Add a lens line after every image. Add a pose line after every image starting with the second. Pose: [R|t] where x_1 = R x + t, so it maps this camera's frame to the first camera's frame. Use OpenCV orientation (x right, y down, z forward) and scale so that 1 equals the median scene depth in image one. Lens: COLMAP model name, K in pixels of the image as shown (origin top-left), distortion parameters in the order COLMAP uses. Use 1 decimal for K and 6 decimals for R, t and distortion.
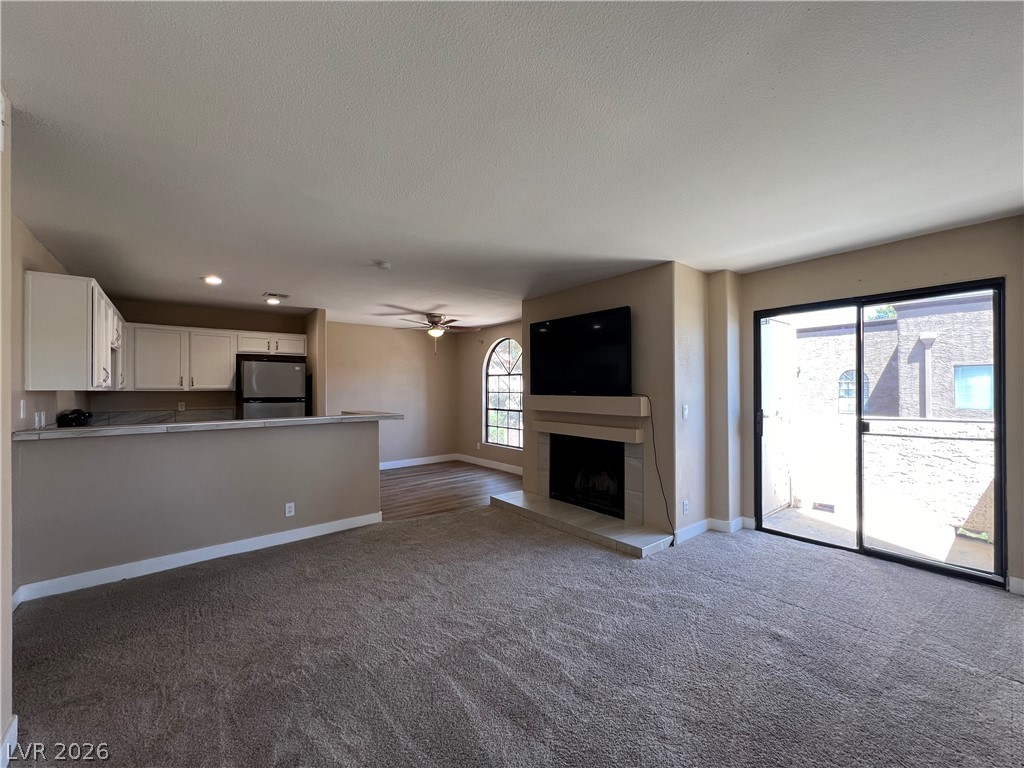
lens RADIAL K [[411.8, 0, 511.2], [0, 411.8, 386.3], [0, 0, 1]] dist [-0.000923, 0.000346]
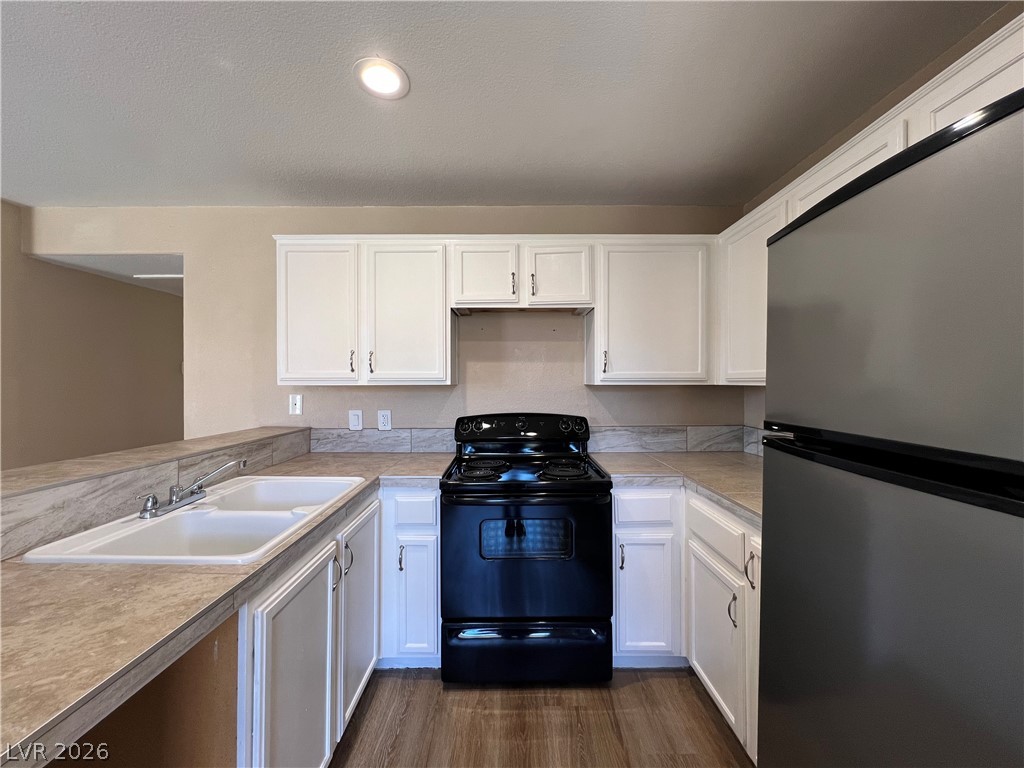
lens RADIAL K [[411.8, 0, 511.2], [0, 411.8, 386.3], [0, 0, 1]] dist [-0.000923, 0.000346]
pose [[-0.631998, 0.011781, -0.774880, -0.439965], [0.011603, 0.999916, 0.005739, 0.008316], [0.774883, -0.005364, -0.632082, 1.122860]]
